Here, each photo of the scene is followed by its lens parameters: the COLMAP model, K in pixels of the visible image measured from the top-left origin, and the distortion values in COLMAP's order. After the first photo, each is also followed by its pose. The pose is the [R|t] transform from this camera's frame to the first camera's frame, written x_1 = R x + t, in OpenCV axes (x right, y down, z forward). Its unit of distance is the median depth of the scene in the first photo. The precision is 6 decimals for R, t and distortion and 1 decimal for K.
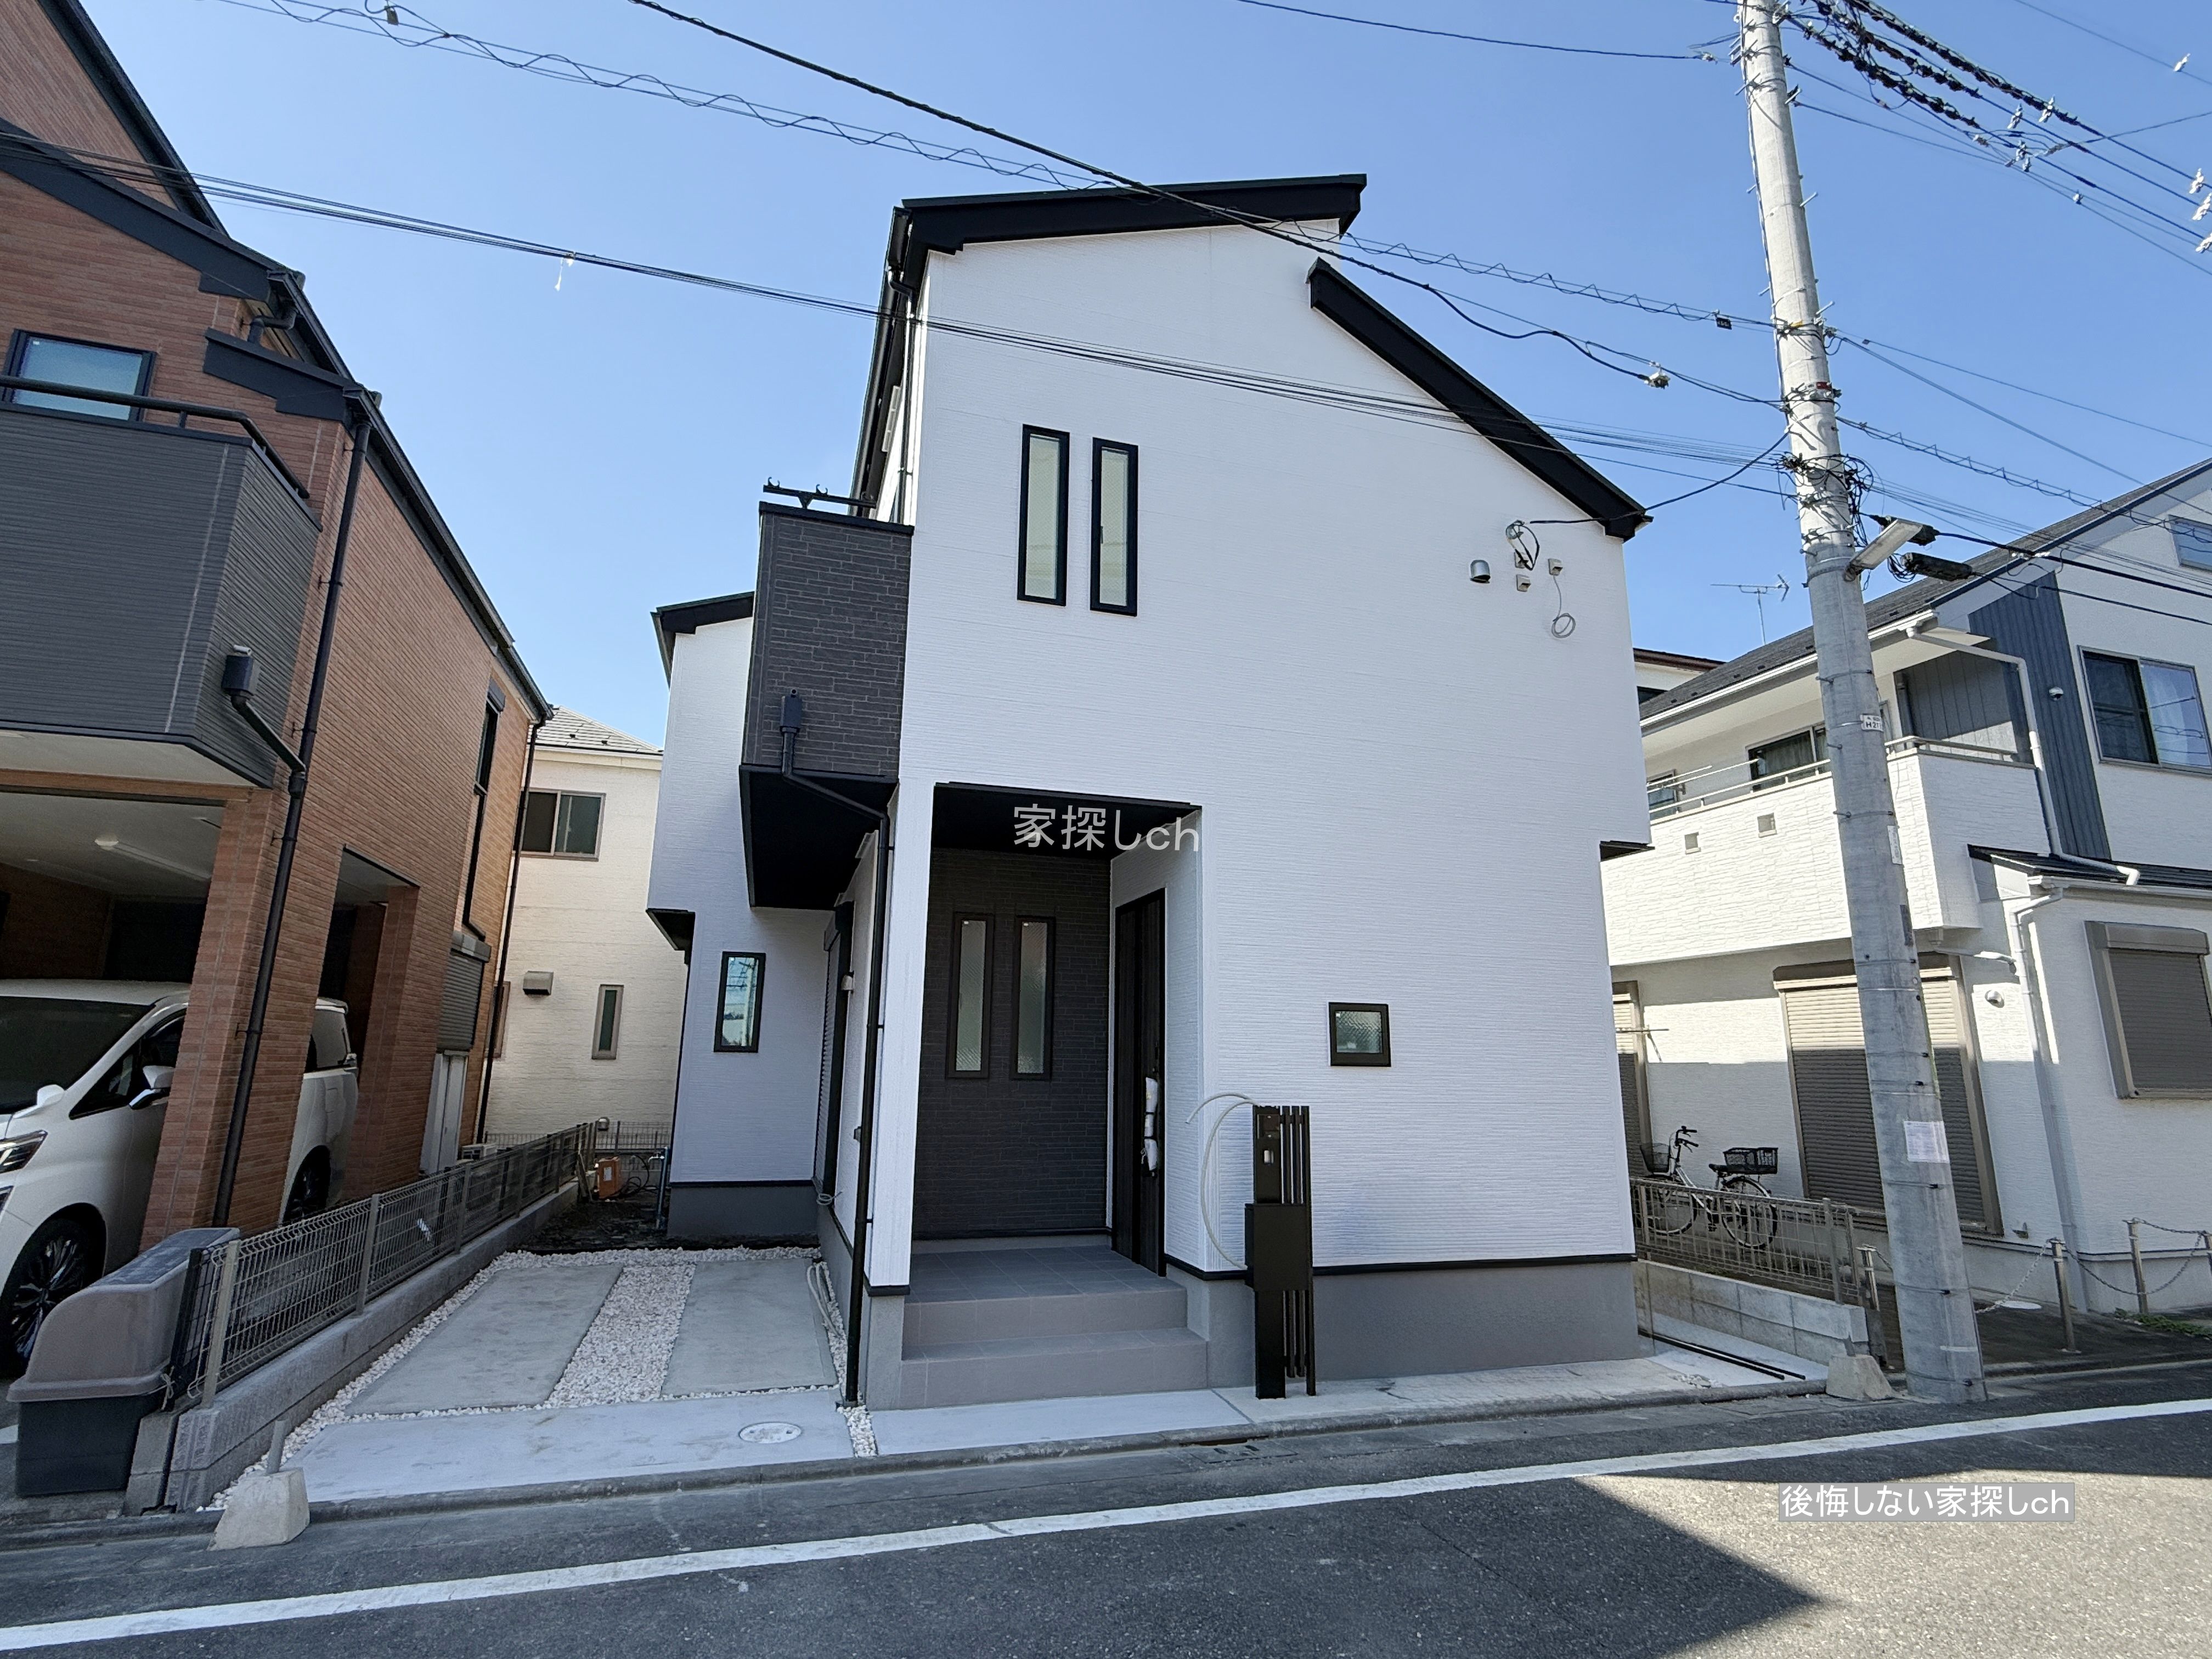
lens RADIAL K [[1076.8, 0, 1097.3], [0, 1076.8, 827.8], [0, 0, 1]] dist [-0.003100, 0.000193]
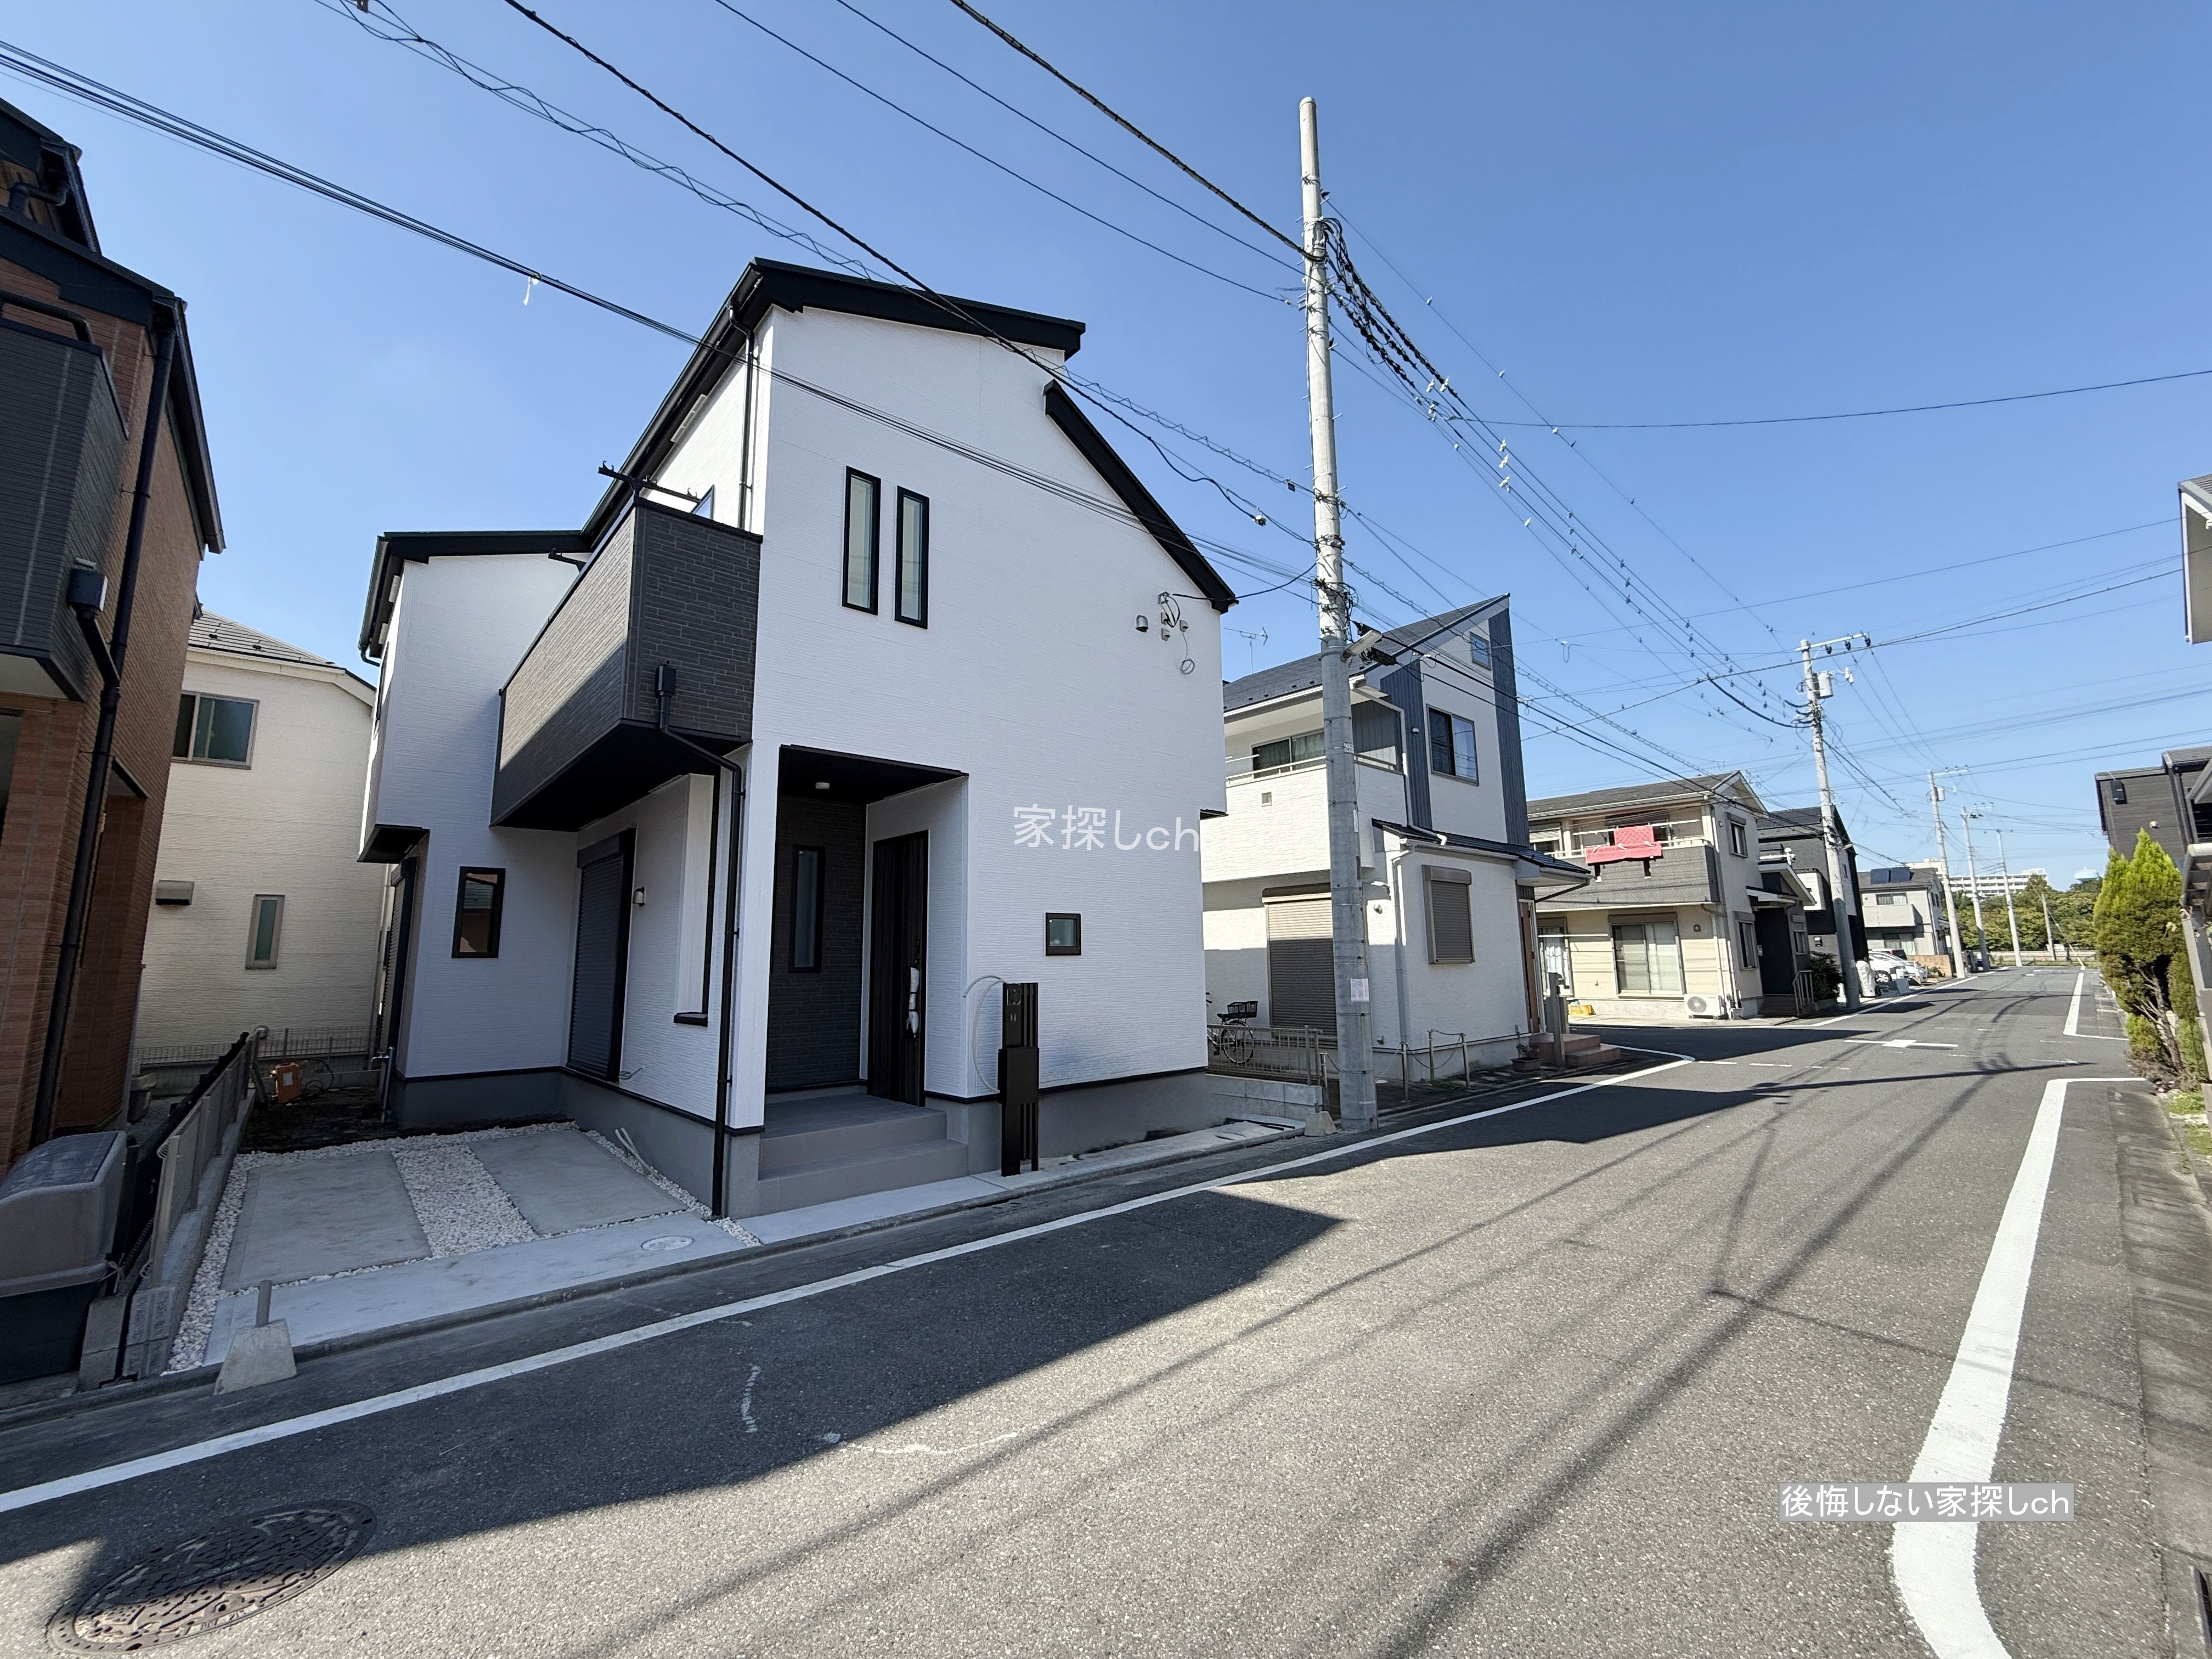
lens RADIAL K [[877.0, 0, 1097.7], [0, 877.0, 827.6], [0, 0, 1]] dist [-0.004423, -0.000084]
pose [[0.908169, 0.037204, 0.416948, -0.221426], [-0.065492, 0.996405, 0.053742, -0.022355], [-0.413449, -0.076114, 0.907340, -0.104064]]
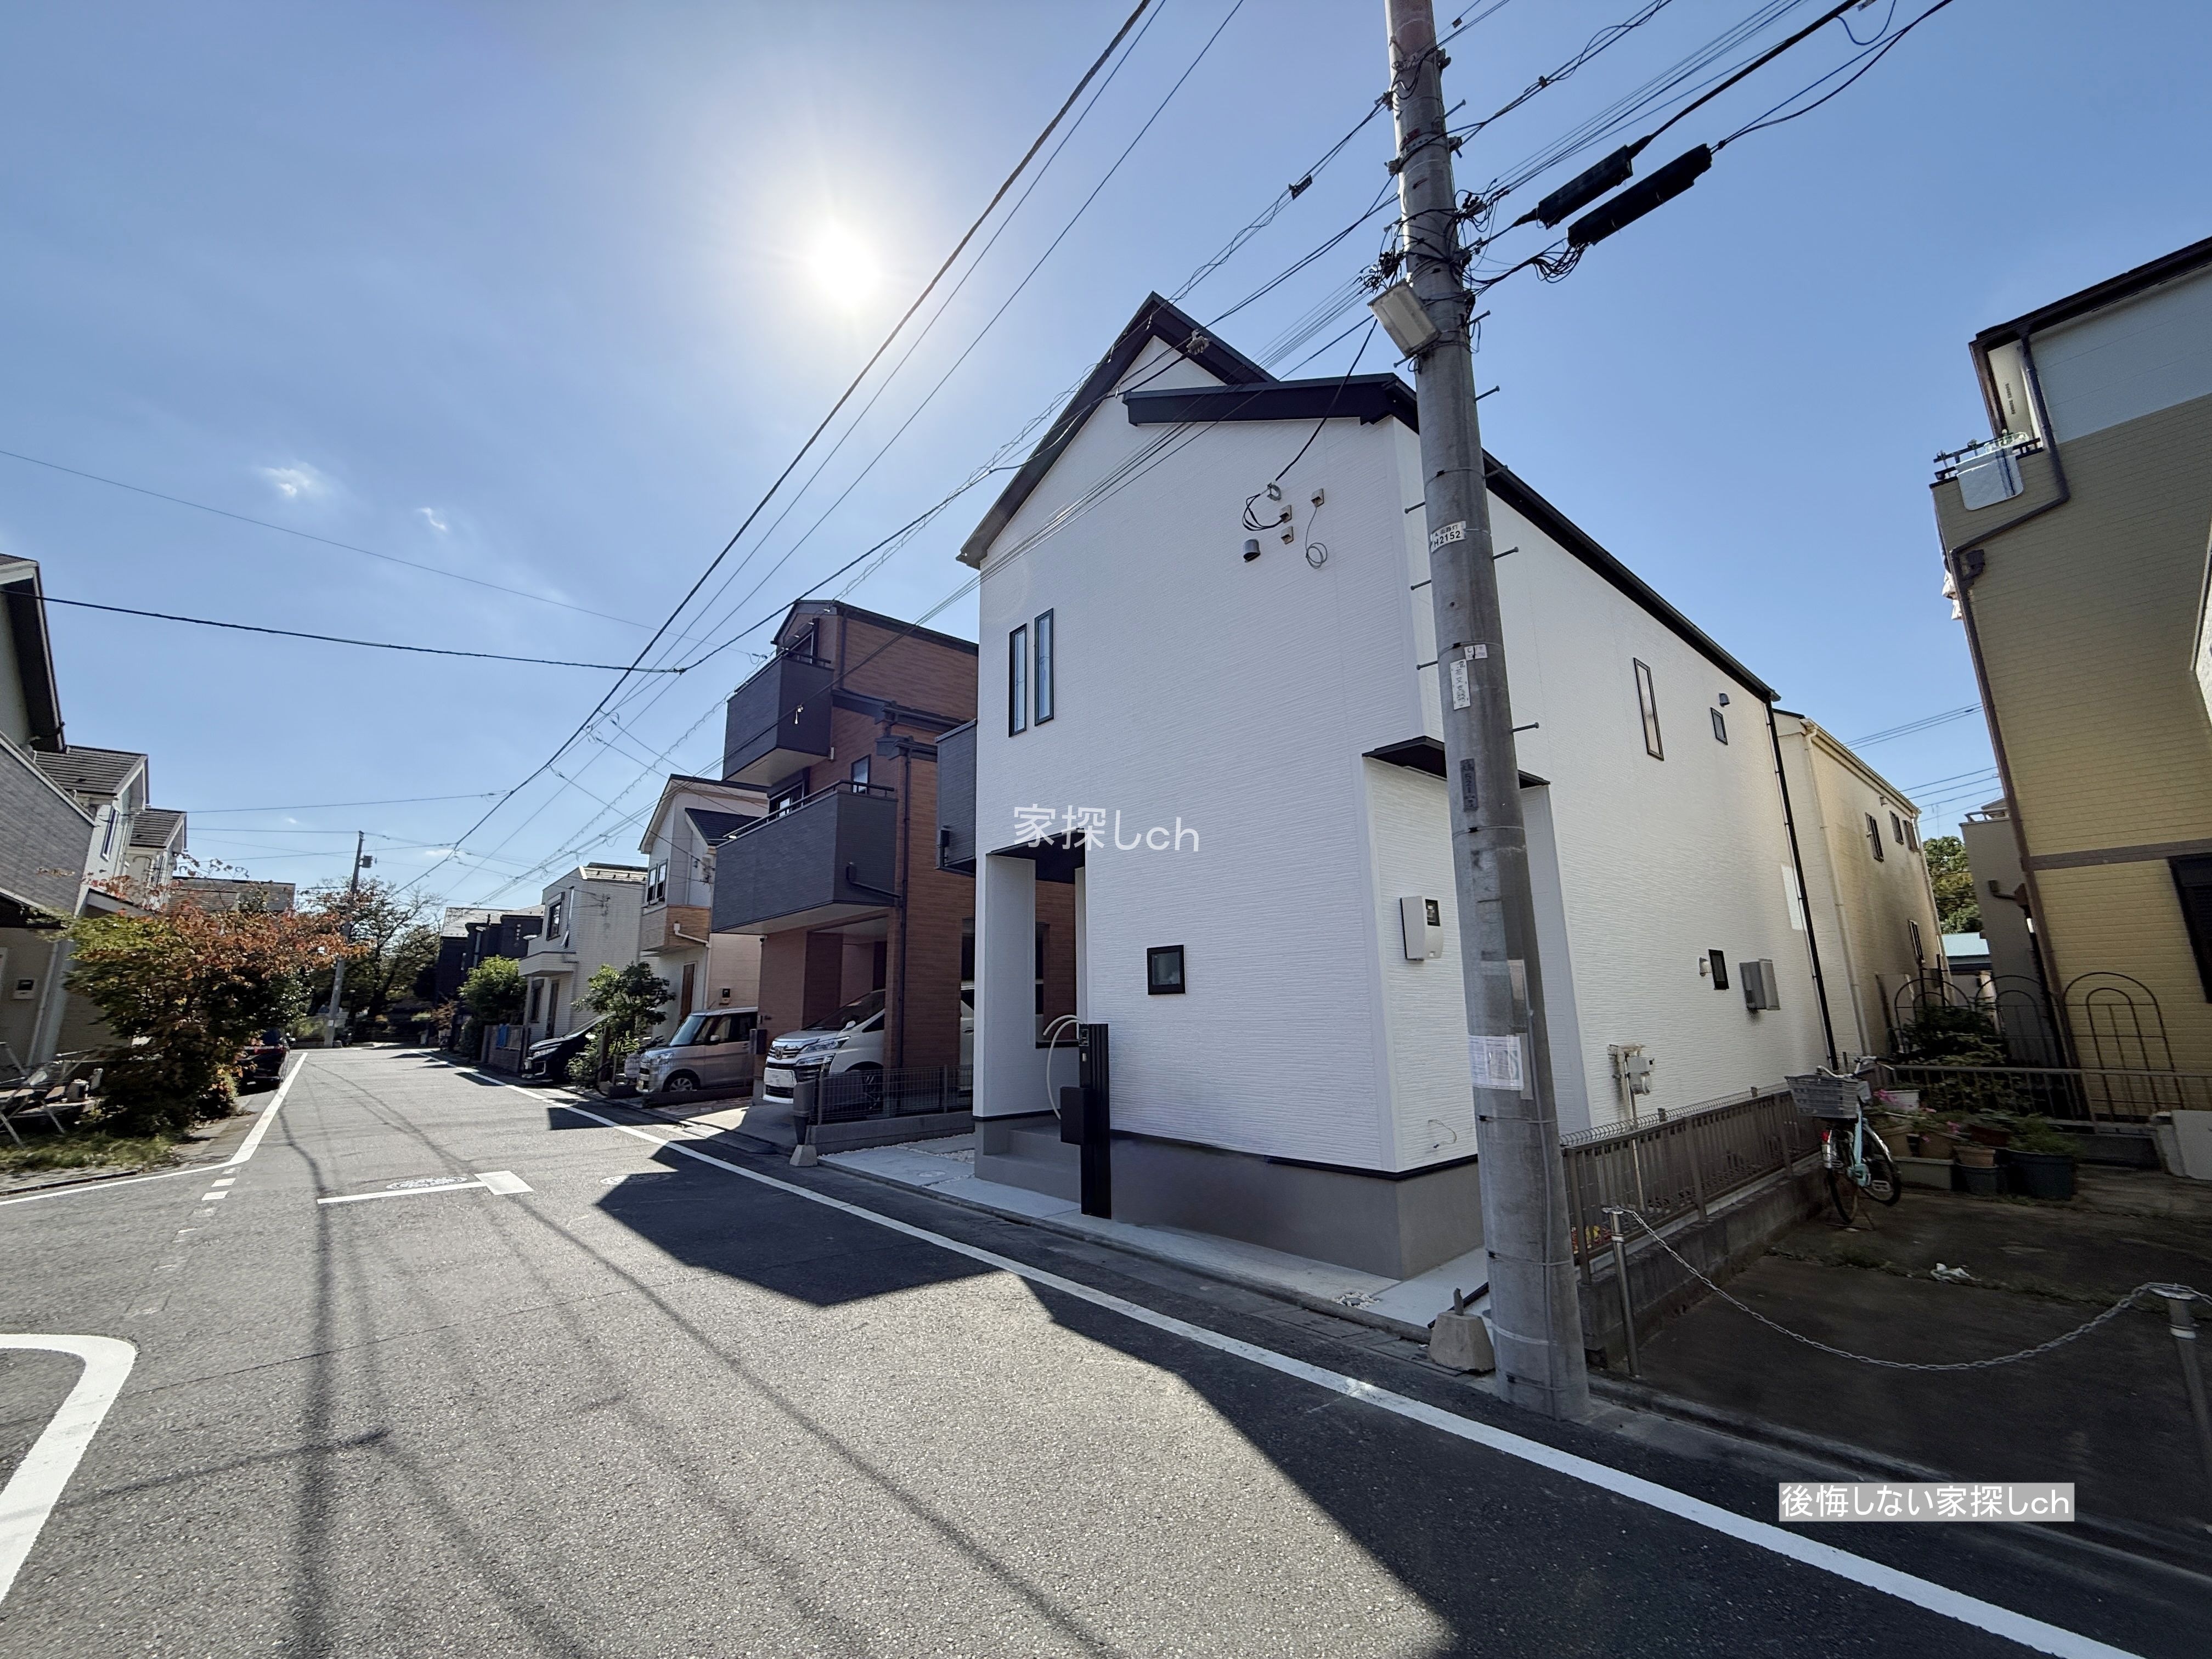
lens RADIAL K [[877.0, 0, 1106.1], [0, 877.0, 827.5], [0, 0, 1]] dist [-0.004423, -0.000084]
pose [[0.404859, -0.210934, -0.889717, 1.207597], [0.226158, 0.965896, -0.126083, 0.141221], [0.885969, -0.150170, 0.438757, 0.486119]]
